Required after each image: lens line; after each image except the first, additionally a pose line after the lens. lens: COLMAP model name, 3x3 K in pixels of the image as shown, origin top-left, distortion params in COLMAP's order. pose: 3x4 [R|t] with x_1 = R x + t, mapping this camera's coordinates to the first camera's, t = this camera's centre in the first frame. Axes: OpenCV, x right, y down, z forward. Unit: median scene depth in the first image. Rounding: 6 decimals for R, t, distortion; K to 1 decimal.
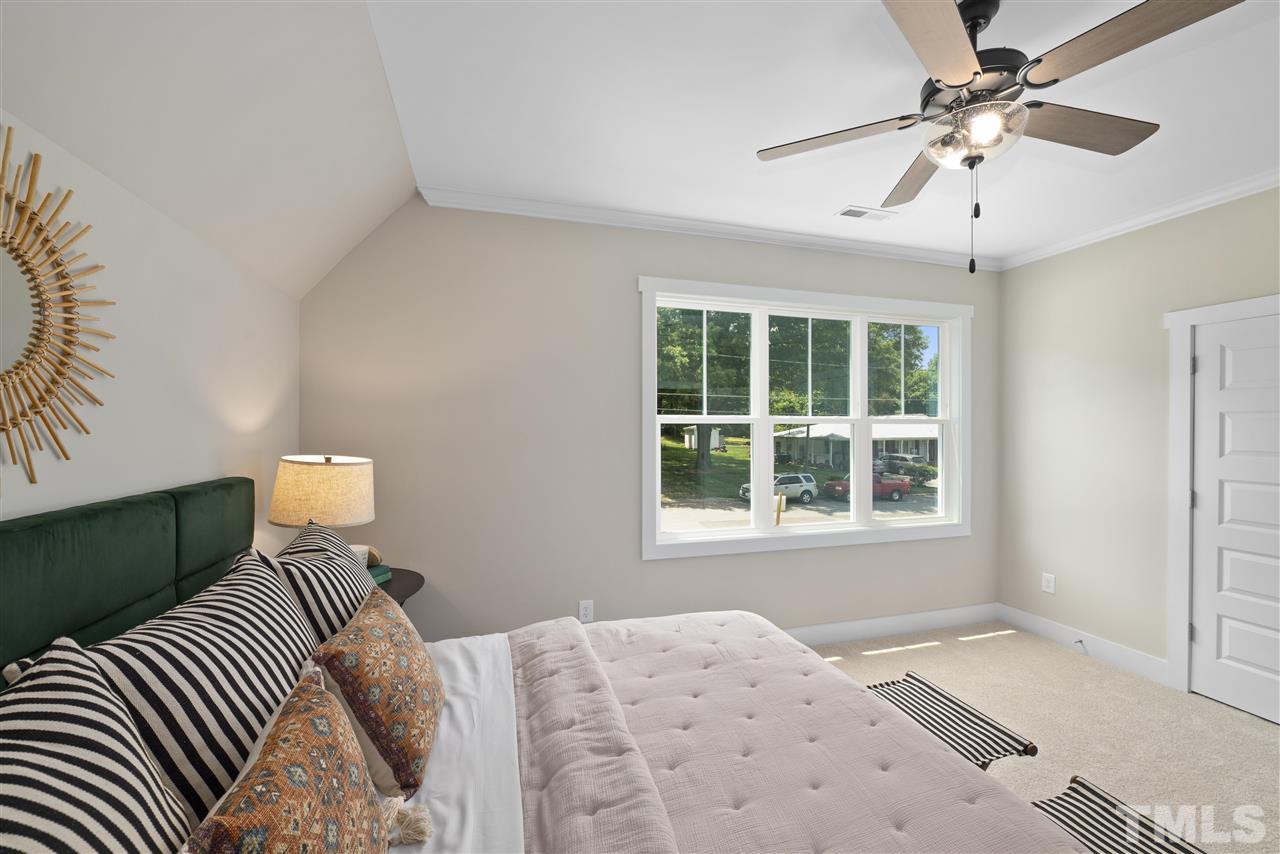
lens RADIAL K [[493.0, 0, 634.0], [0, 493.0, 432.2], [0, 0, 1]] dist [-0.023376, -0.000141]
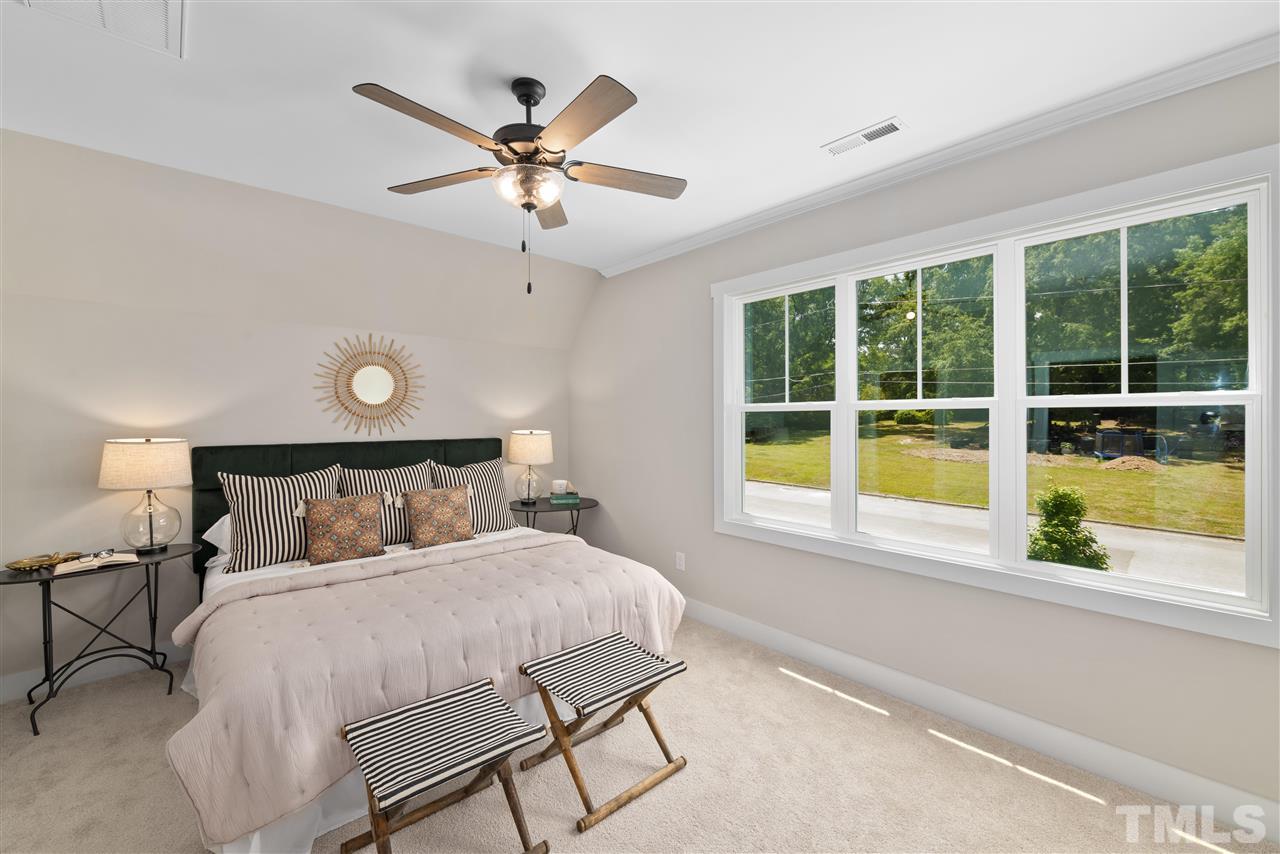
lens RADIAL K [[521.3, 0, 634.2], [0, 521.3, 417.9], [0, 0, 1]] dist [0.000192, -0.000056]
pose [[0.446287, -0.002233, -0.894887, 1.036976], [-0.004033, 0.999982, -0.004506, 0.003244], [0.894881, 0.005620, 0.446270, 0.292475]]
